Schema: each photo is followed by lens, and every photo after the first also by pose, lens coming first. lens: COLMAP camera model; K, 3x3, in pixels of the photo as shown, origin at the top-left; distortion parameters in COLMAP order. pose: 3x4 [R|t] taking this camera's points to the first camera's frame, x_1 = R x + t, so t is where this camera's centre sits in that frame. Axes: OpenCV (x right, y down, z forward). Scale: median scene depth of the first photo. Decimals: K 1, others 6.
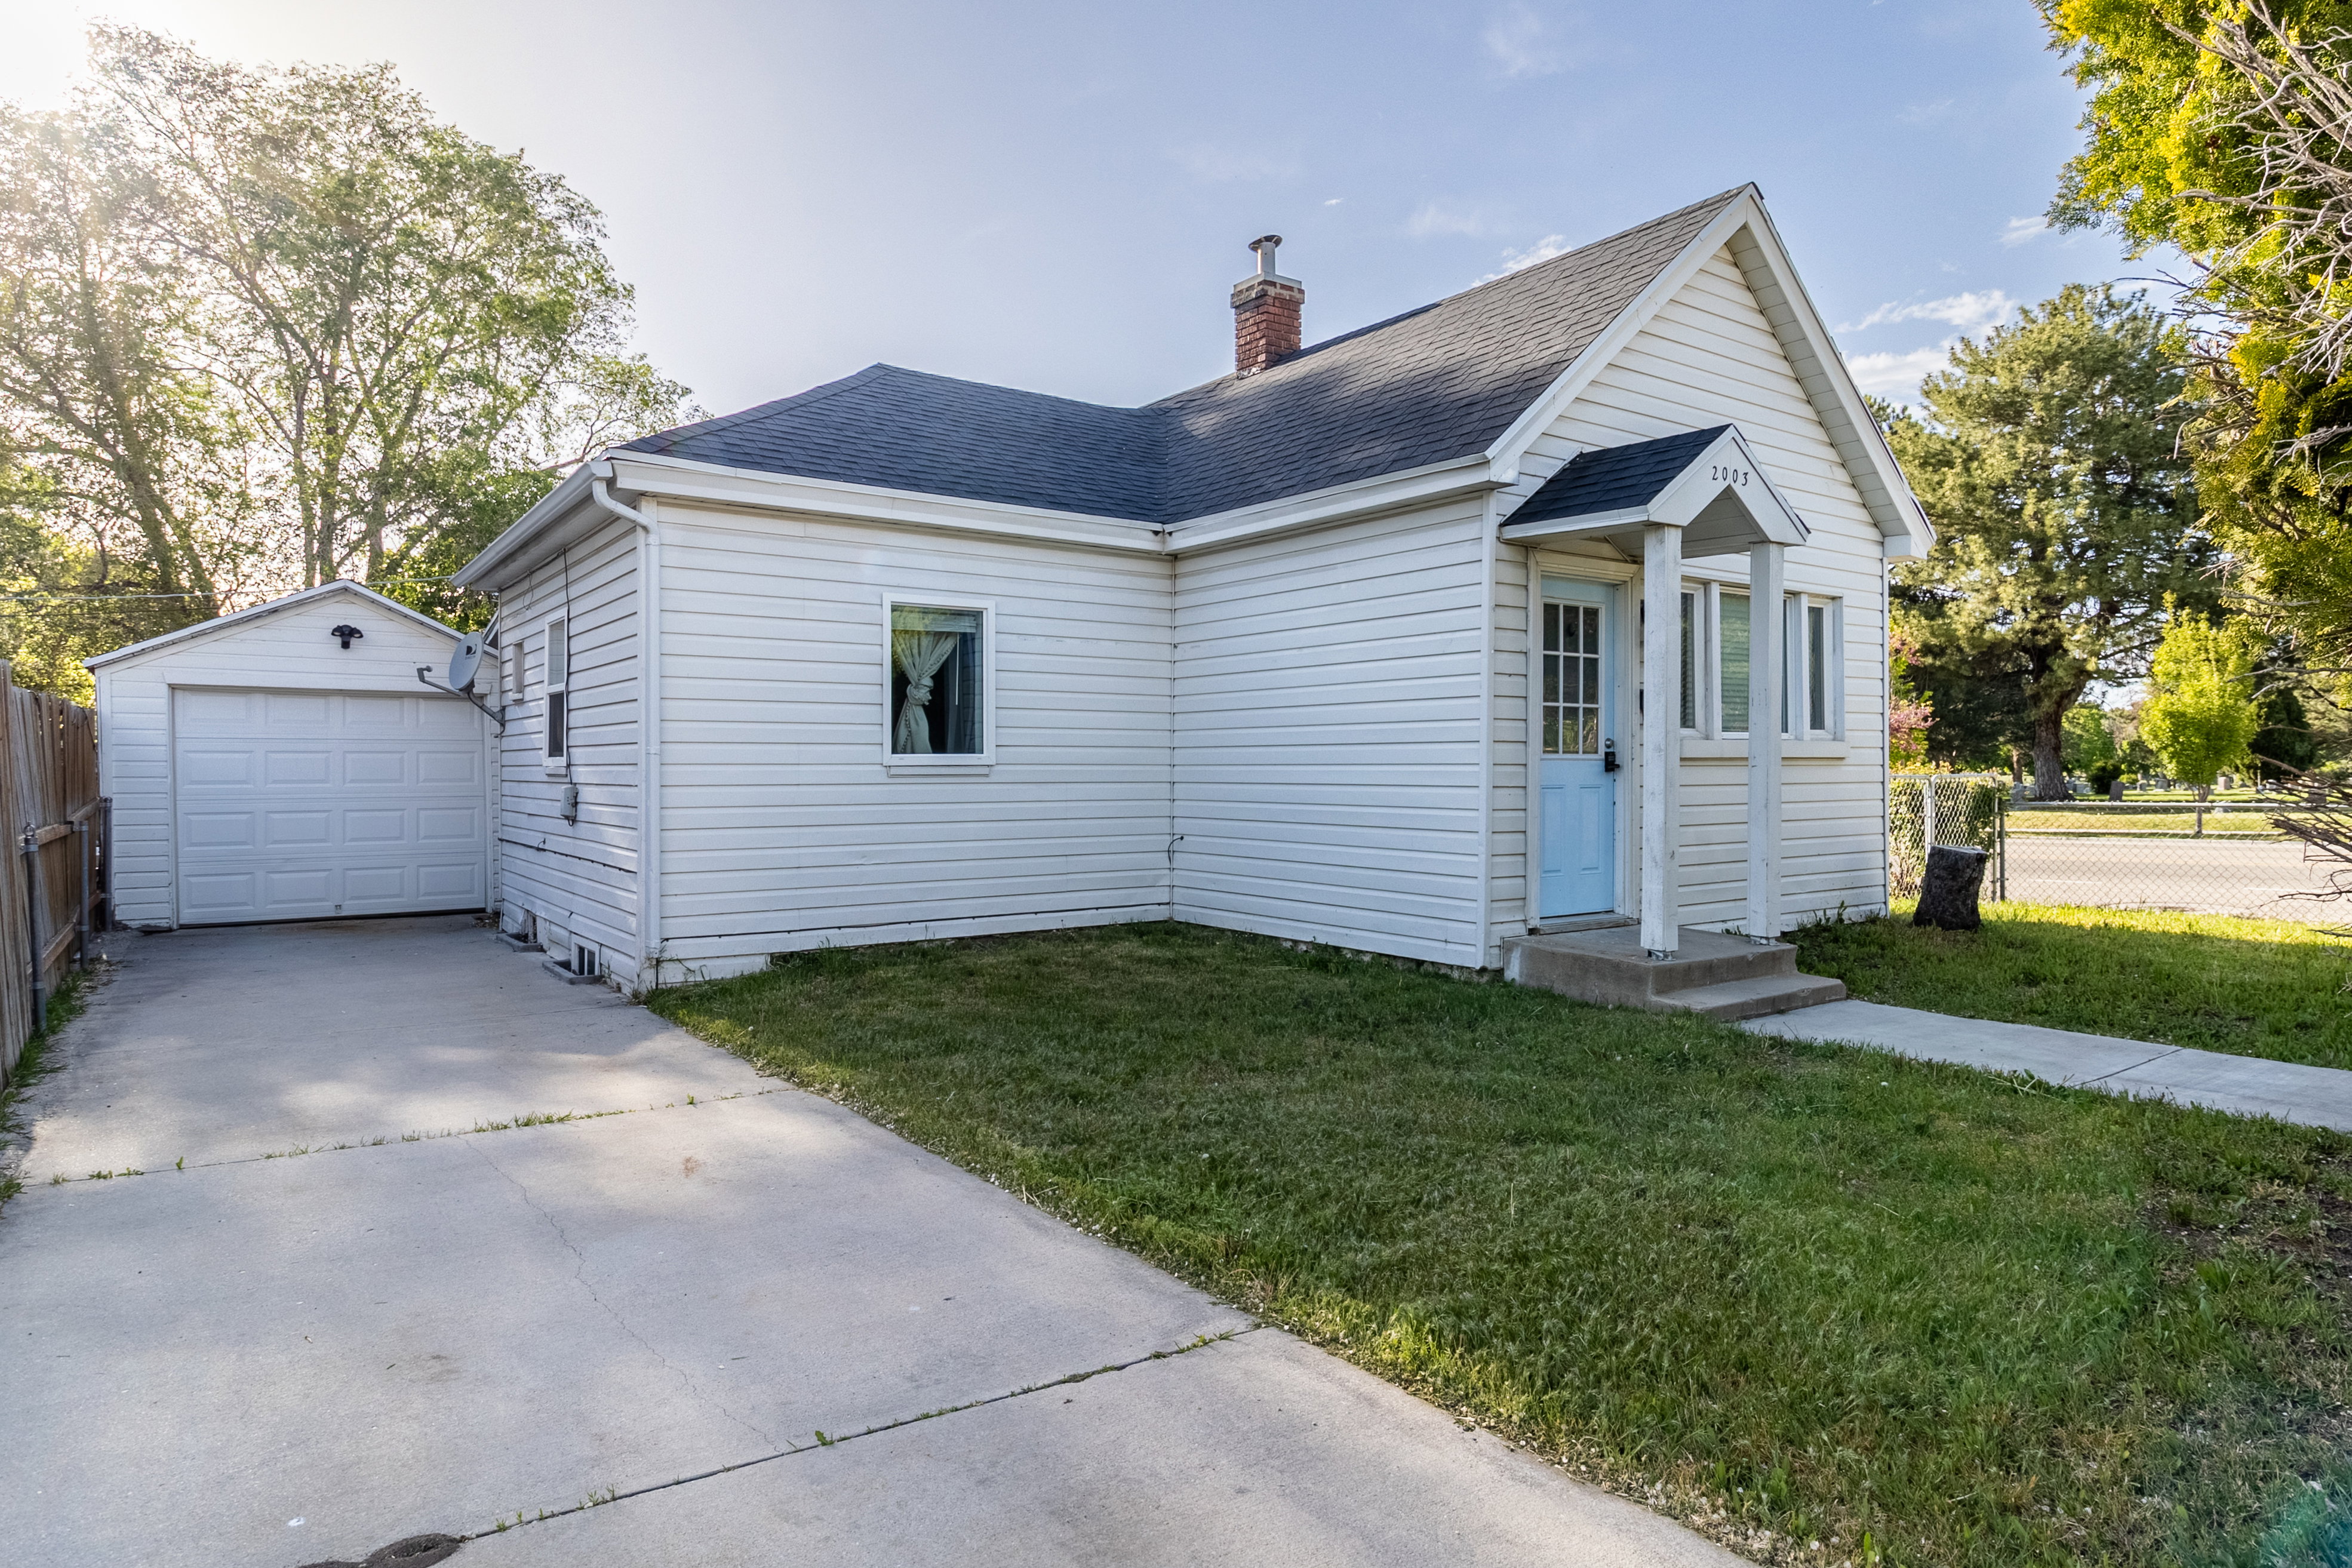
lens RADIAL K [[1343.1, 0, 1174.6], [0, 1343.1, 782.4], [0, 0, 1]] dist [-0.002917, -0.000531]
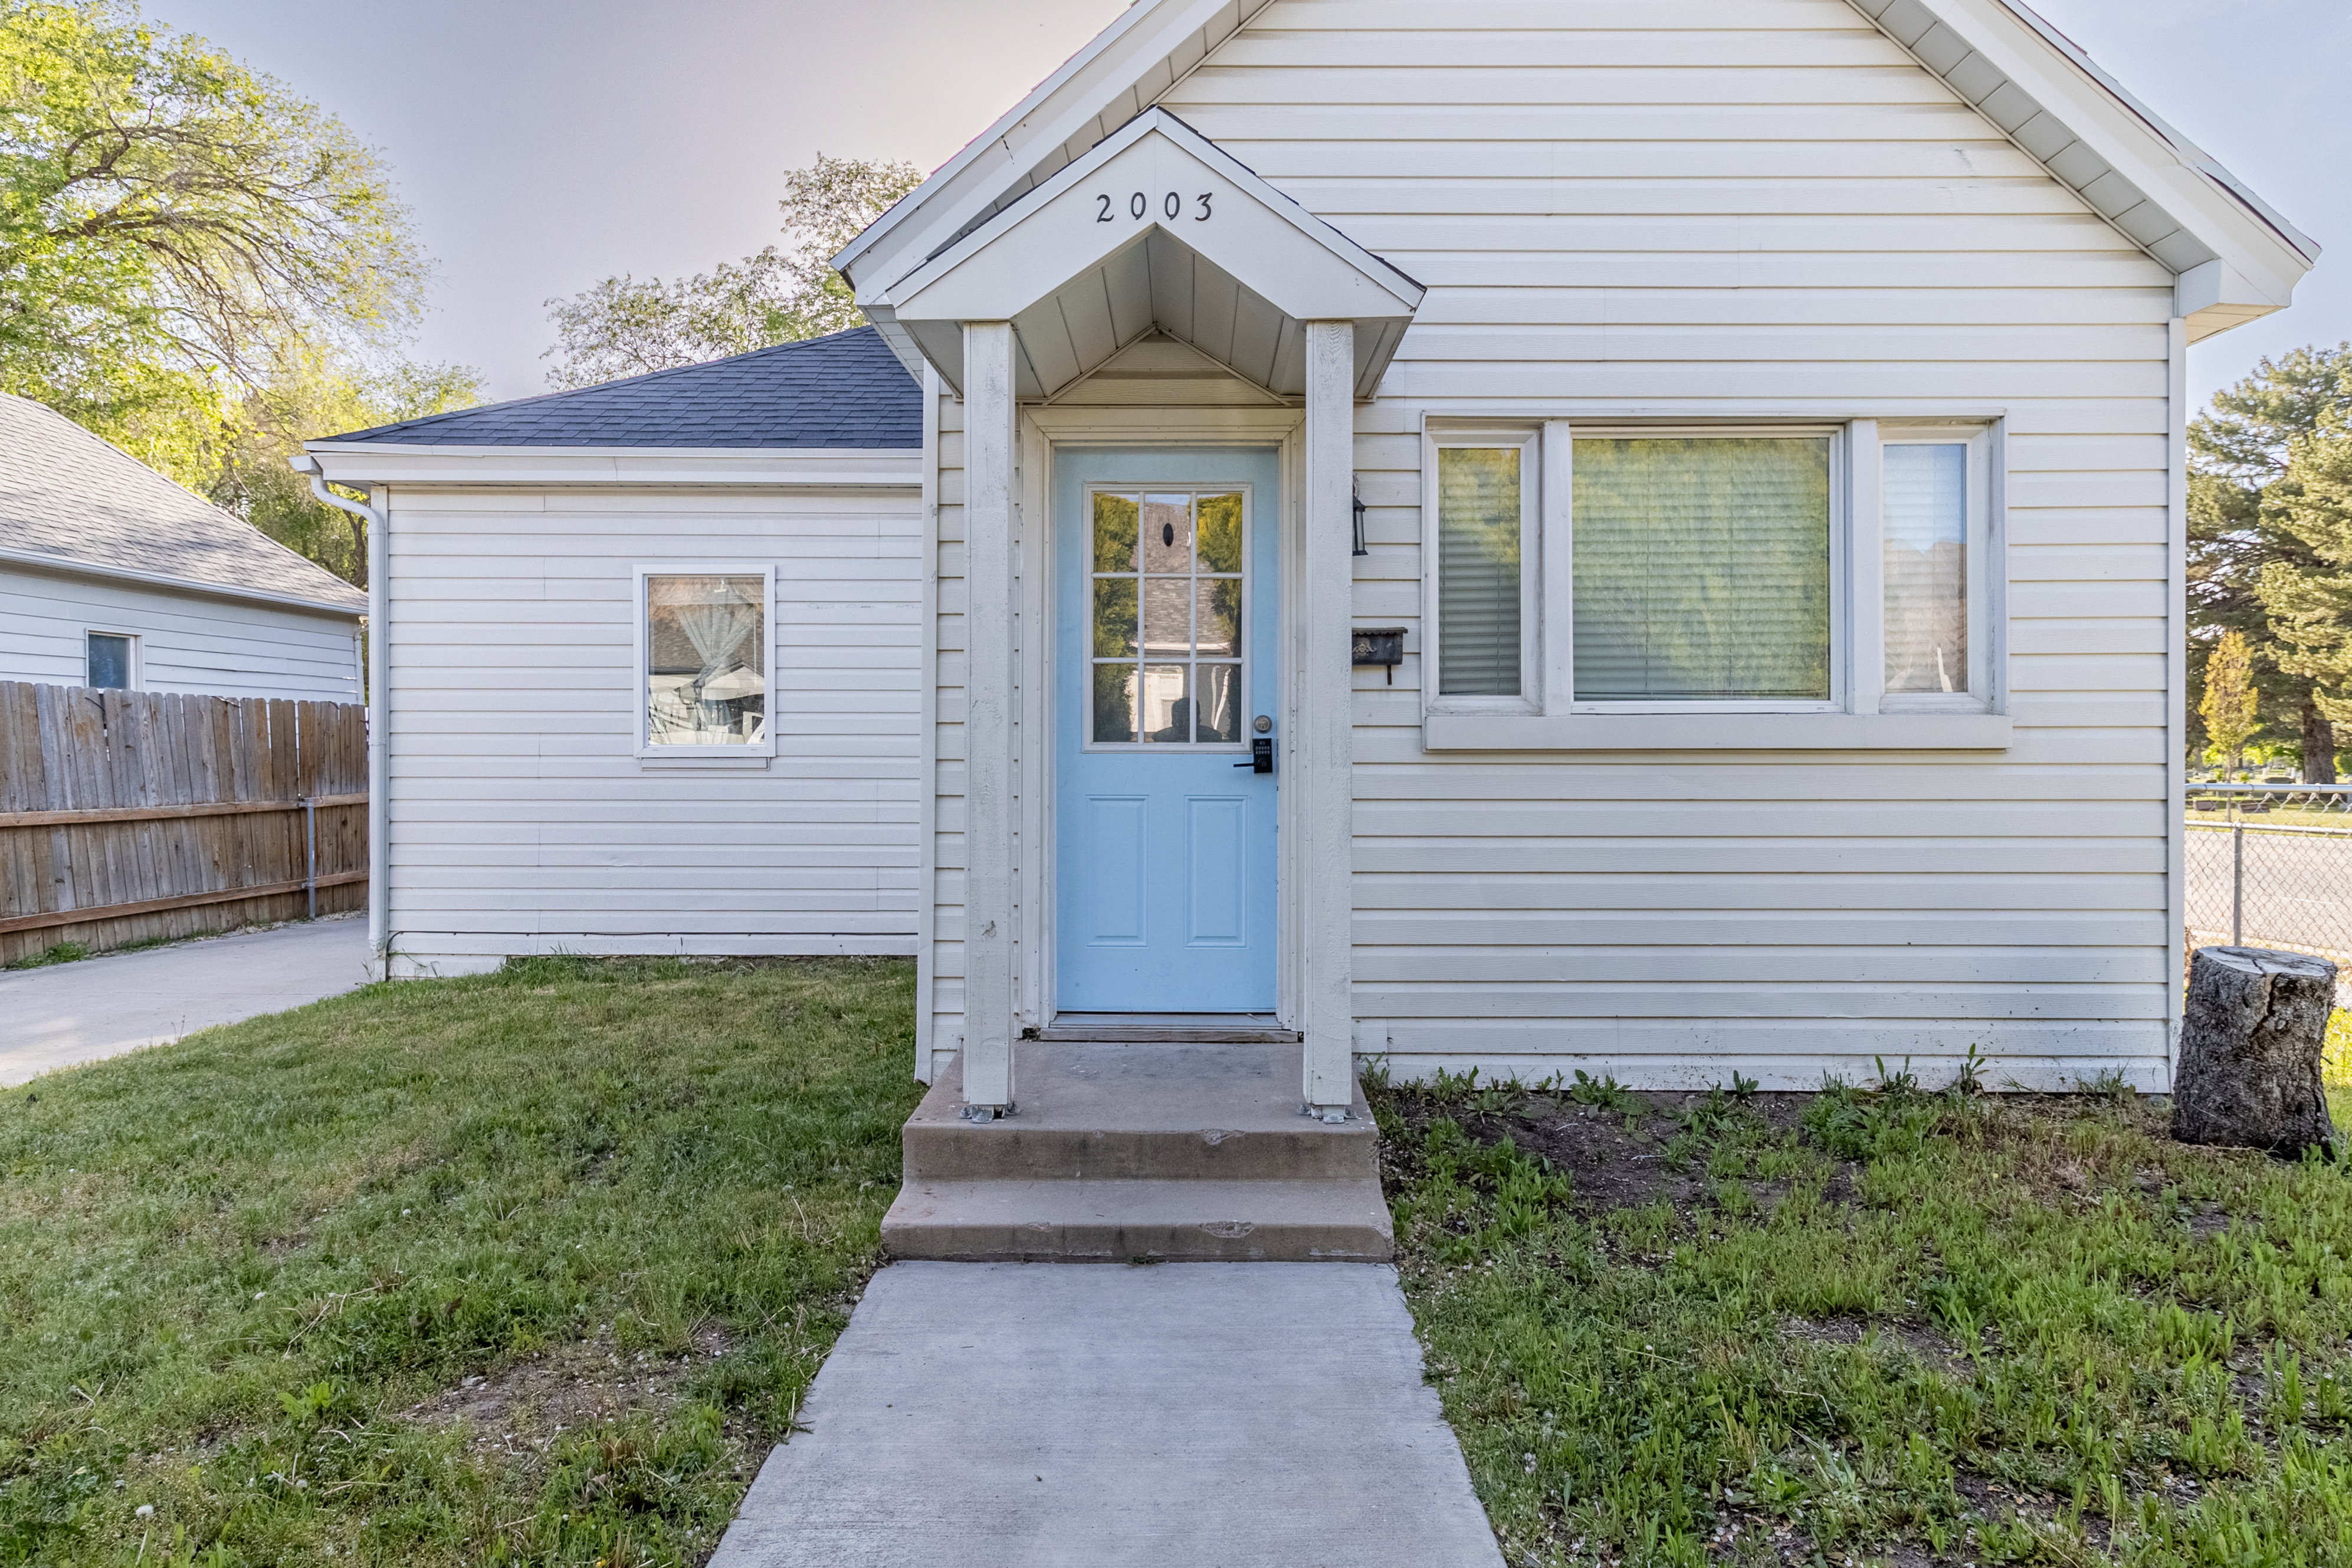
lens RADIAL K [[1343.1, 0, 1178.7], [0, 1343.1, 770.2], [0, 0, 1]] dist [-0.002917, -0.000531]
pose [[0.811444, 0.009842, -0.584347, 0.623714], [-0.010474, 0.999943, 0.002297, -0.009985], [0.584336, 0.004257, 0.811501, 0.501034]]
